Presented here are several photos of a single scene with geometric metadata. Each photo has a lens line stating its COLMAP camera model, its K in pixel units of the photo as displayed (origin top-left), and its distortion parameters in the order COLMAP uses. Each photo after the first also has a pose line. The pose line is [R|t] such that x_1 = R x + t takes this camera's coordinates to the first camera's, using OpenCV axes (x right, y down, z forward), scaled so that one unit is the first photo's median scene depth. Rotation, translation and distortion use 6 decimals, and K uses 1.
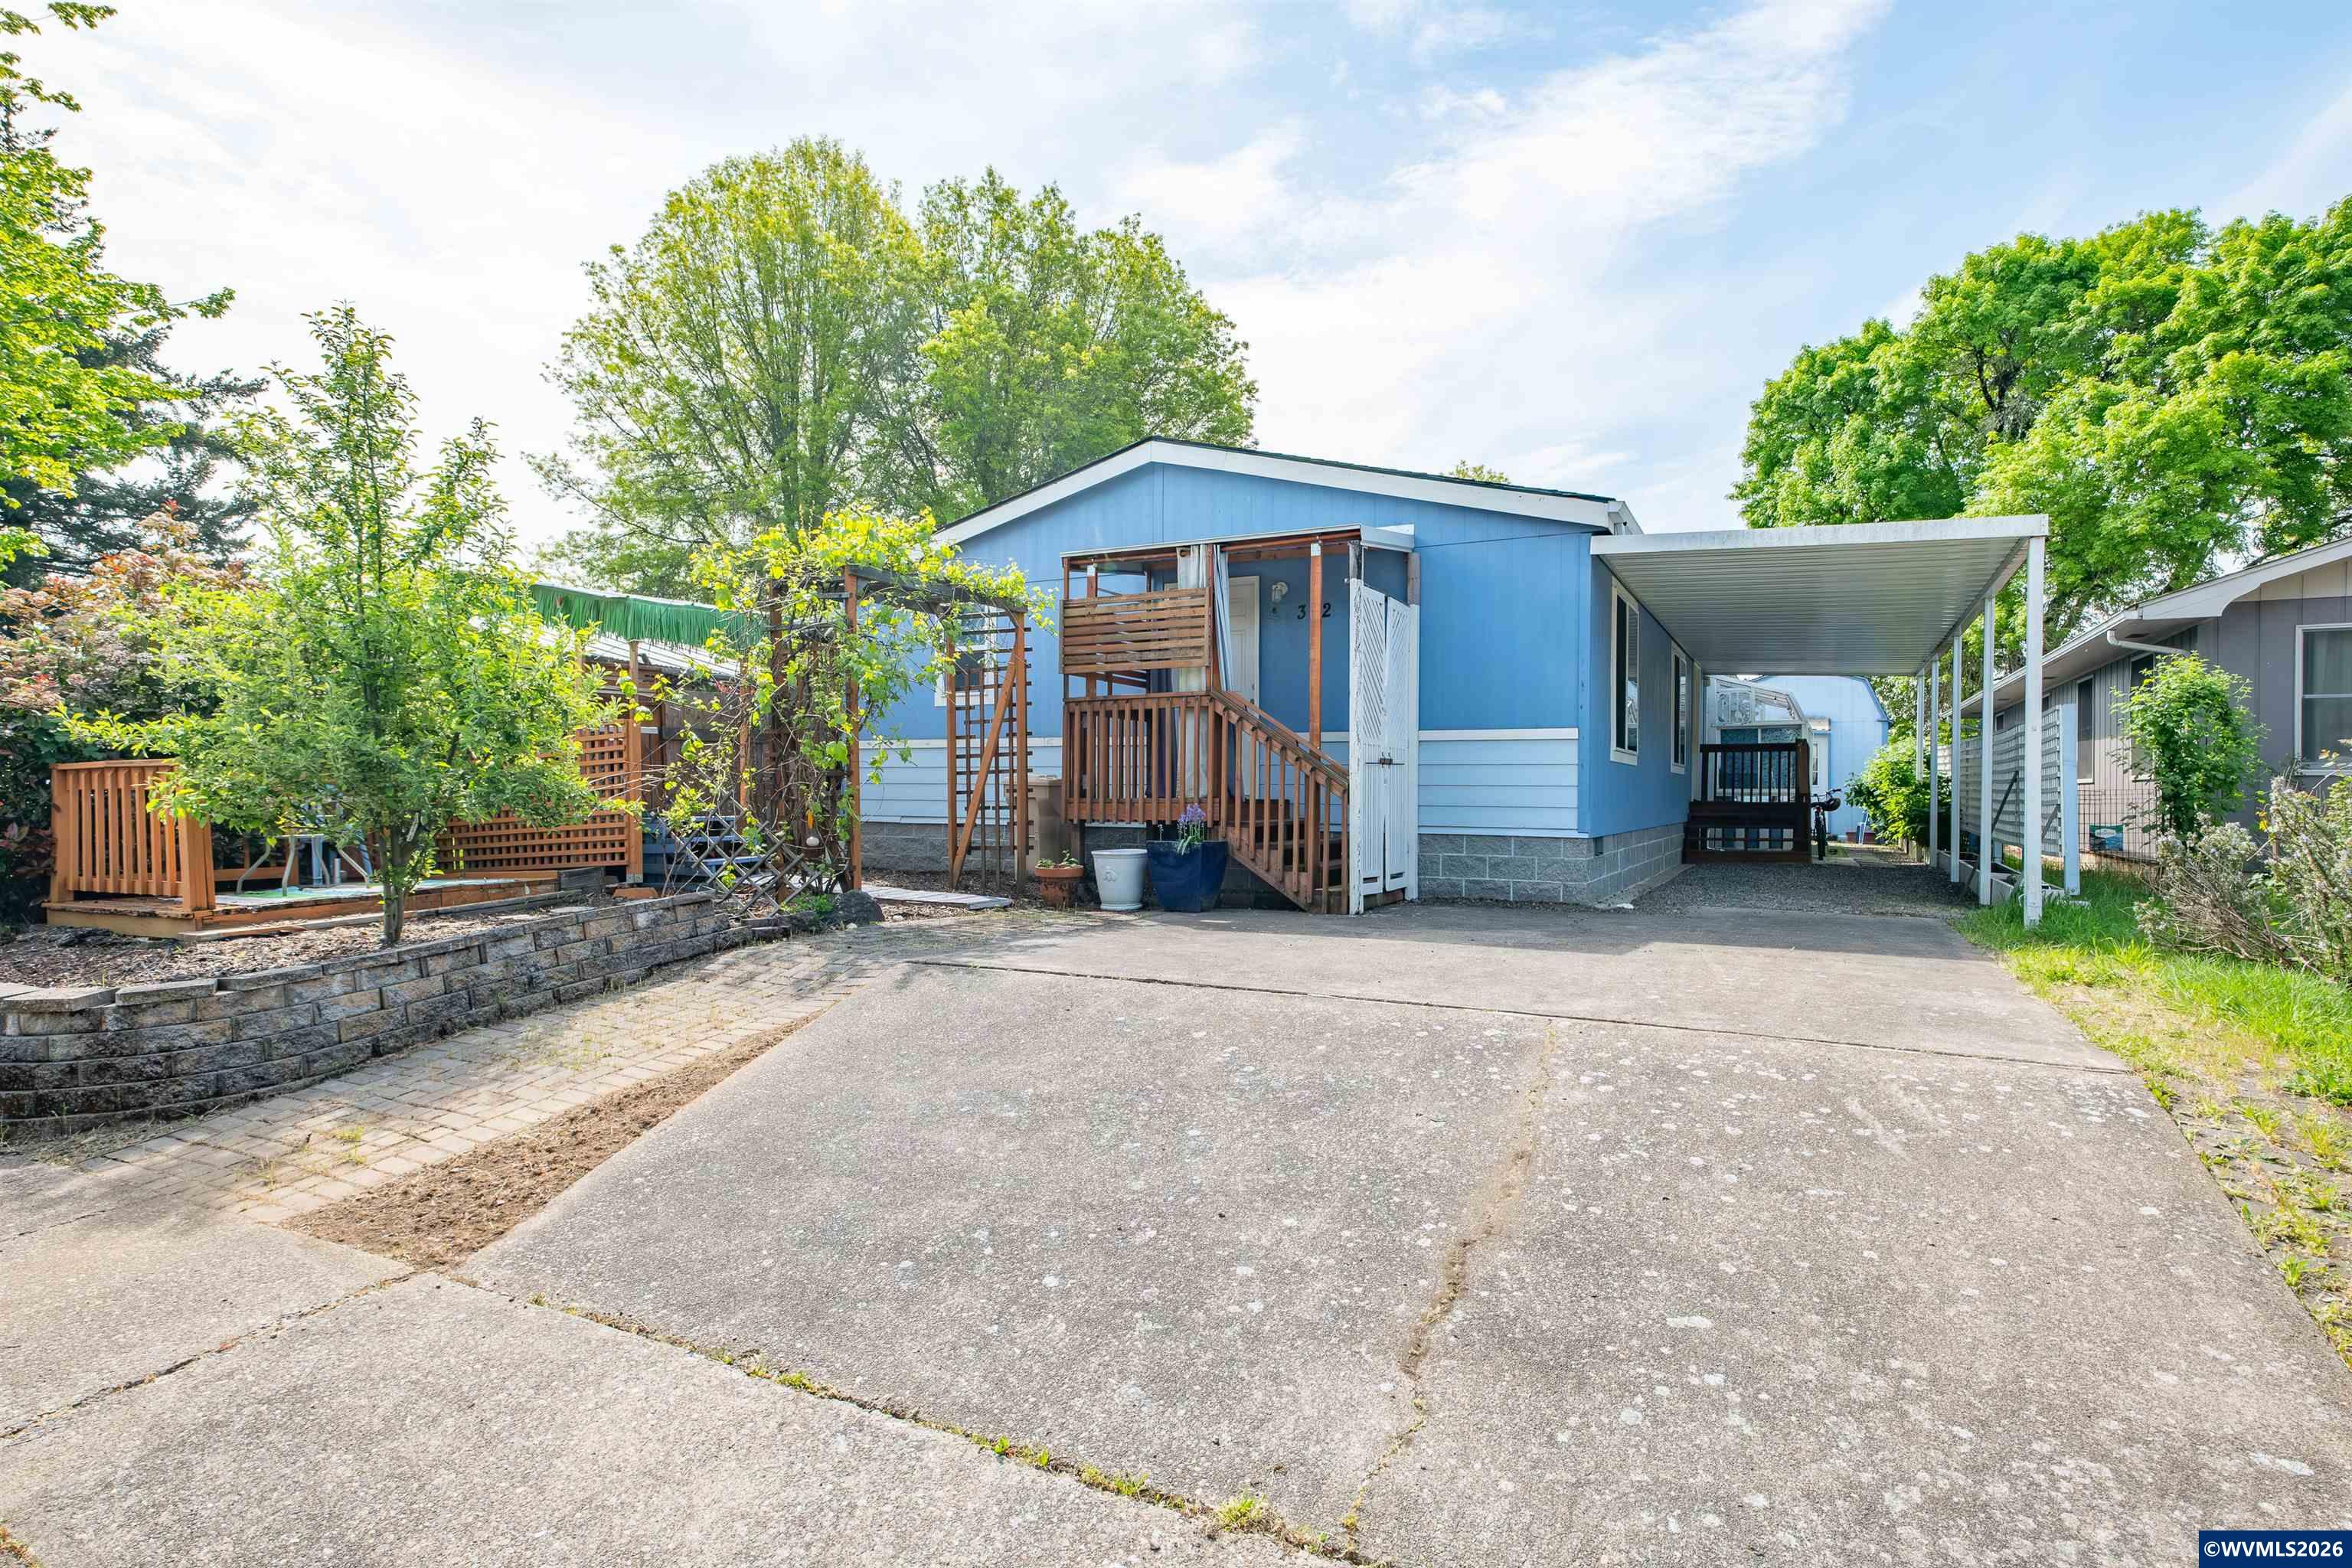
lens RADIAL K [[1163.9, 0, 1180.4], [0, 1163.9, 758.7], [0, 0, 1]] dist [0.018781, -0.002209]
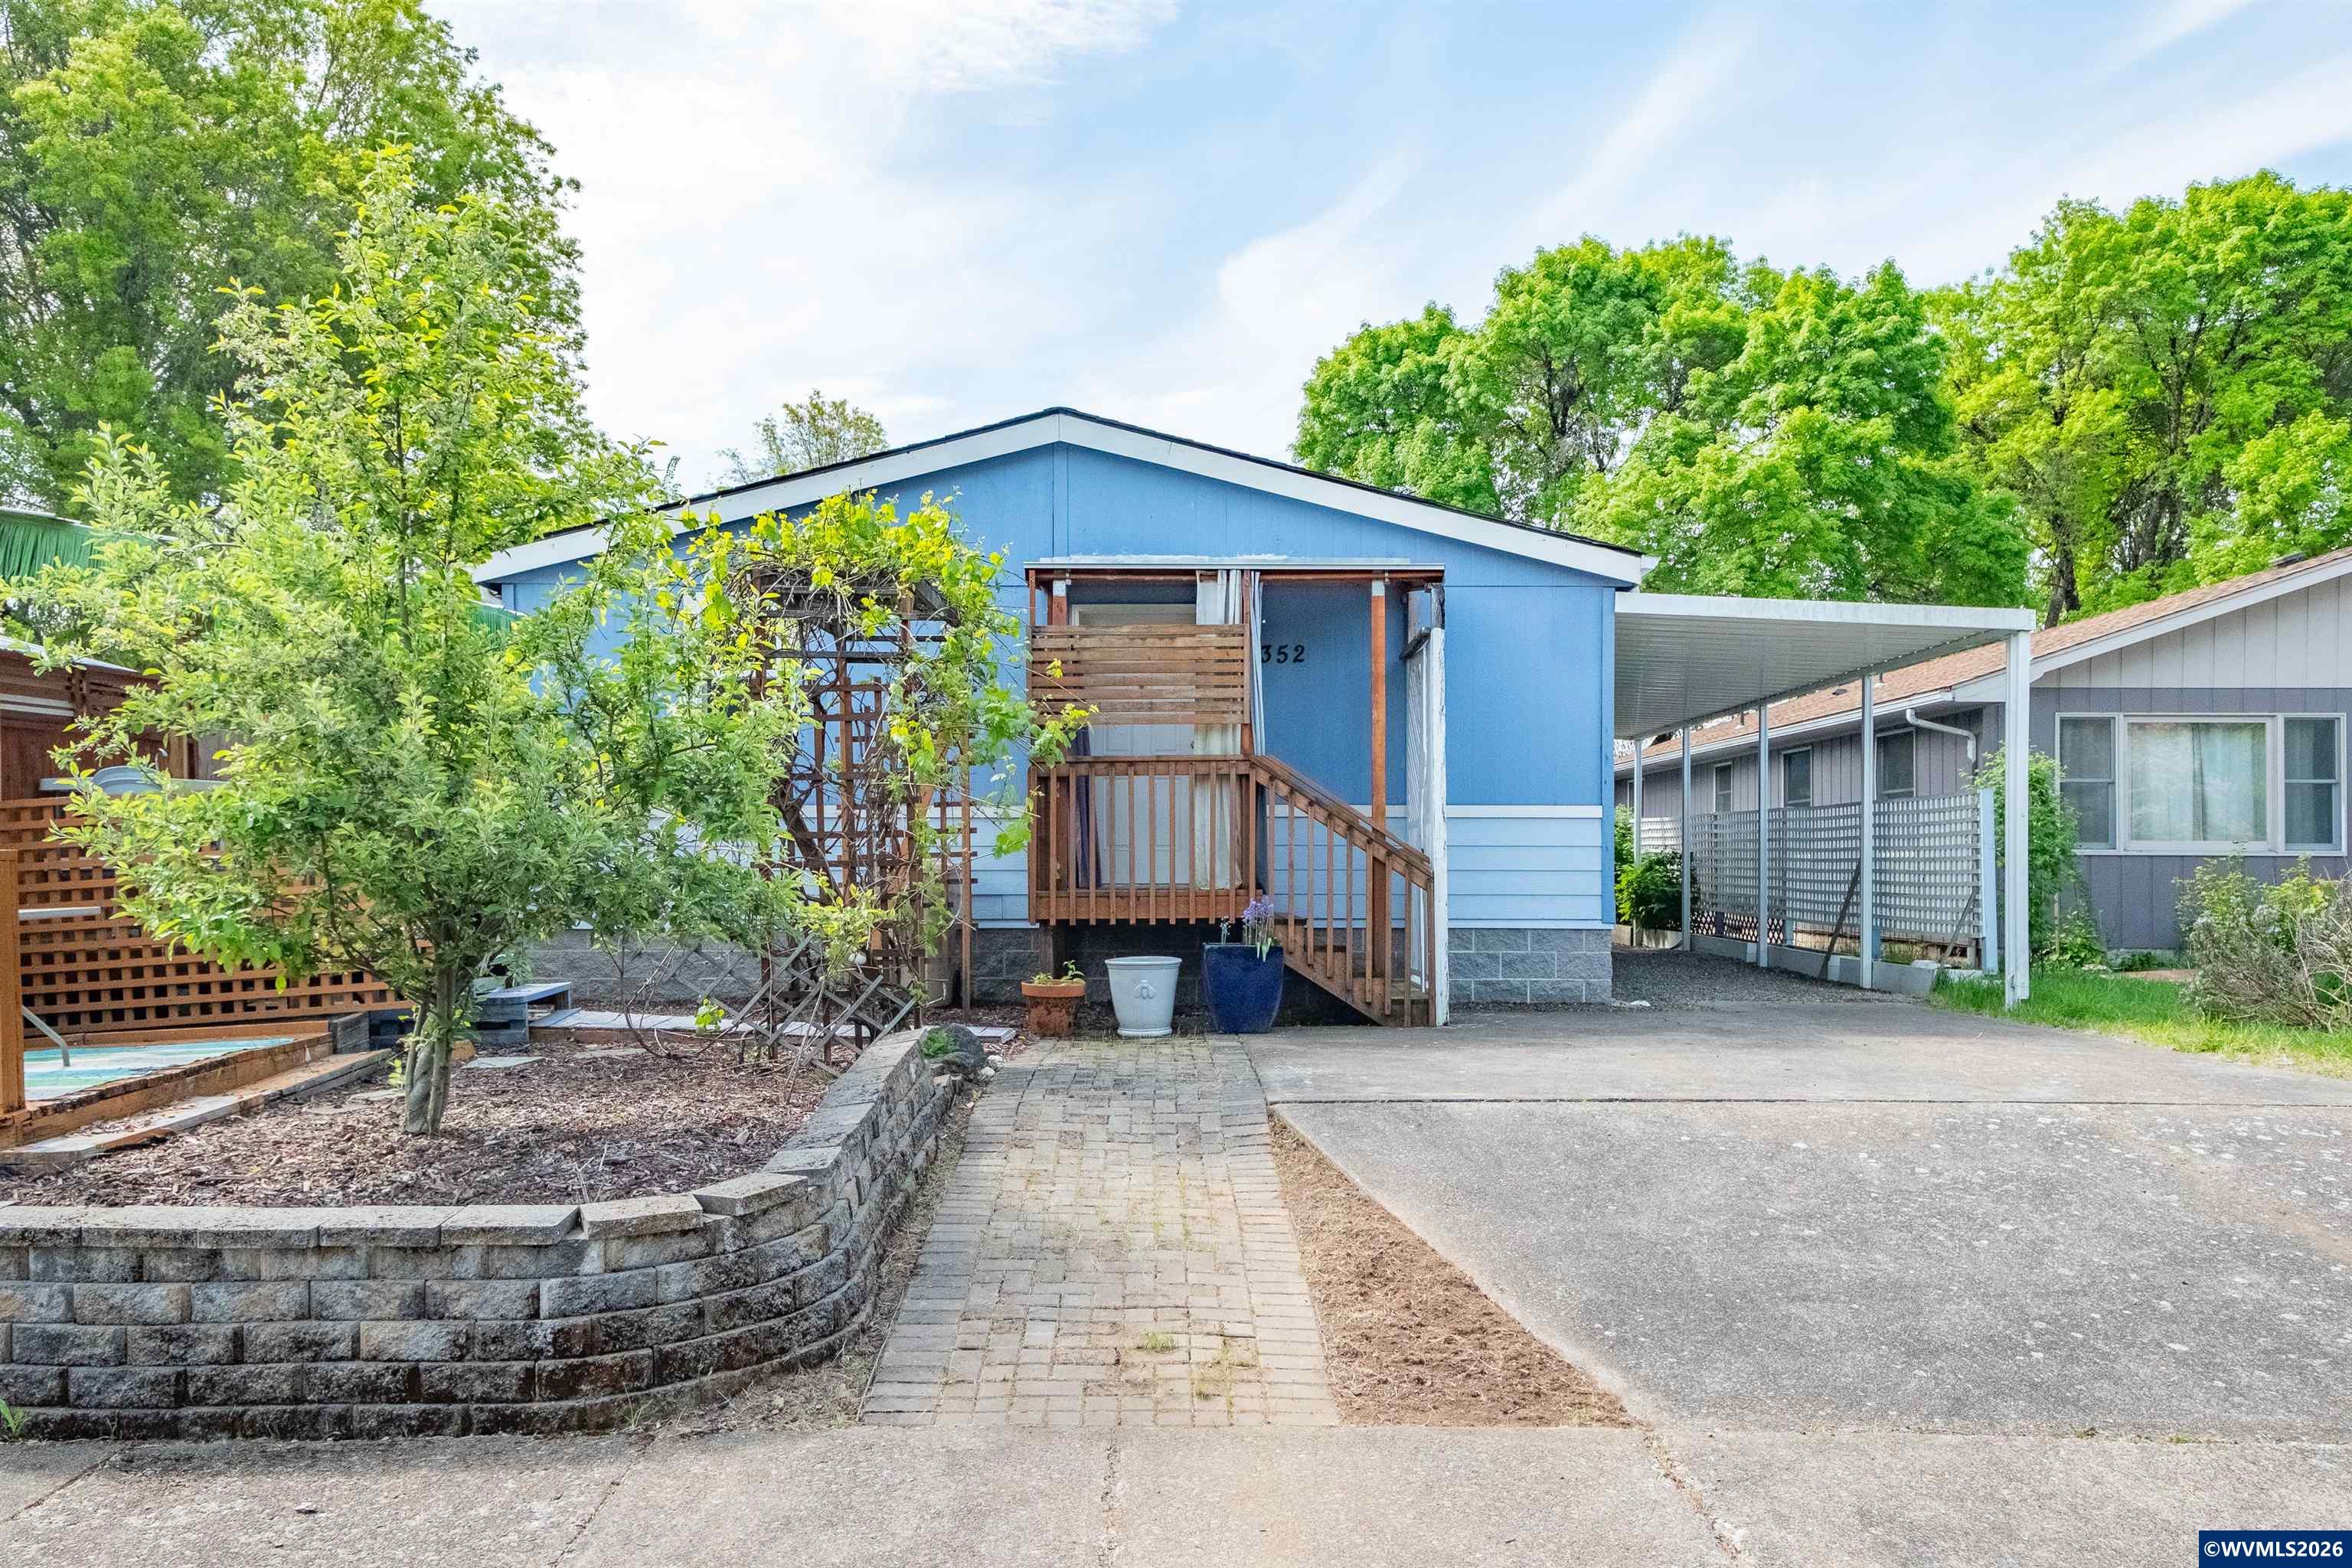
lens RADIAL K [[1689.7, 0, 1171.8], [0, 1689.7, 797.7], [0, 0, 1]] dist [0.034570, 0.010894]
pose [[0.893938, 0.013211, 0.447996, -0.182170], [-0.008391, 0.999884, -0.012740, -0.004573], [-0.448112, 0.007630, 0.893945, -0.003237]]
